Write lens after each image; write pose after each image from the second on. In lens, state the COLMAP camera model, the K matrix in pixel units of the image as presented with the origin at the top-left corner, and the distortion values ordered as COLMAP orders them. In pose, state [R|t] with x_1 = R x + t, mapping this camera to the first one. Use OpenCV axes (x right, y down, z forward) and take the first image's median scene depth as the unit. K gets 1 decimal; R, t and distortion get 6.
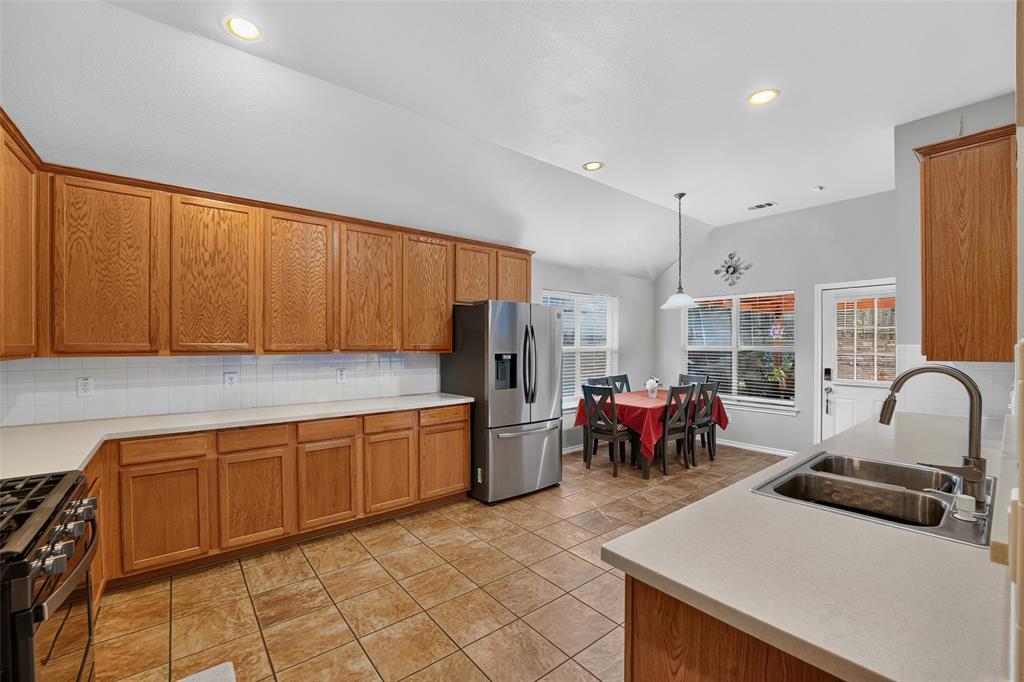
lens RADIAL K [[418.8, 0, 510.3], [0, 418.8, 348.3], [0, 0, 1]] dist [-0.002150, -0.000253]
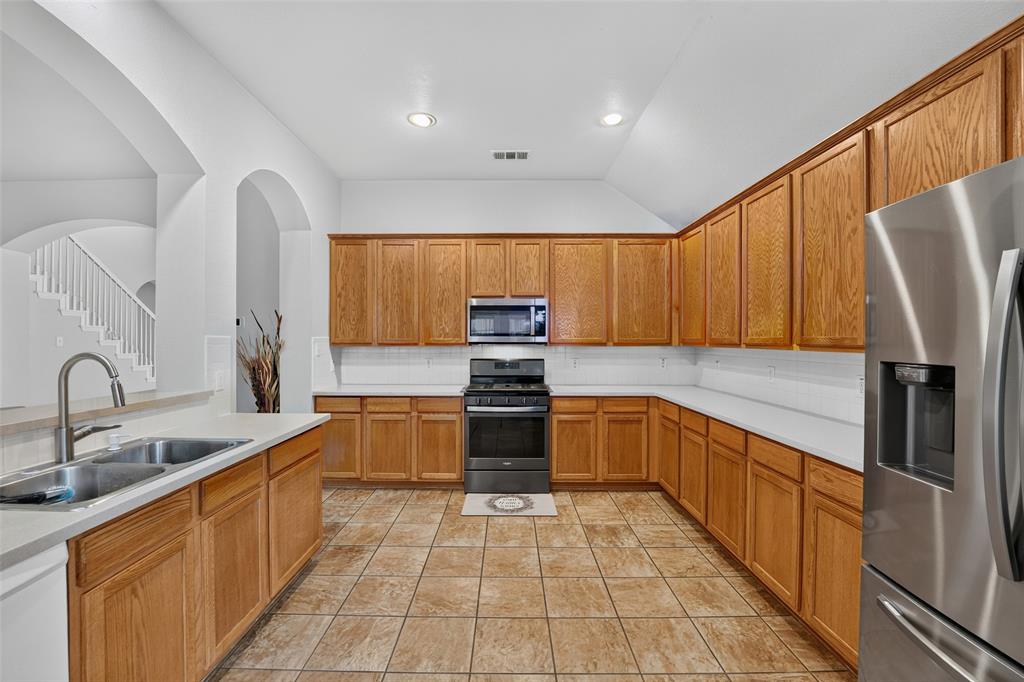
lens RADIAL K [[425.8, 0, 507.5], [0, 425.8, 342.7], [0, 0, 1]] dist [-0.001198, -0.000221]
pose [[-0.631481, 0.003535, -0.775384, 0.539397], [-0.004066, 0.999961, 0.007870, -0.004669], [0.775381, 0.008123, -0.631442, 1.212537]]
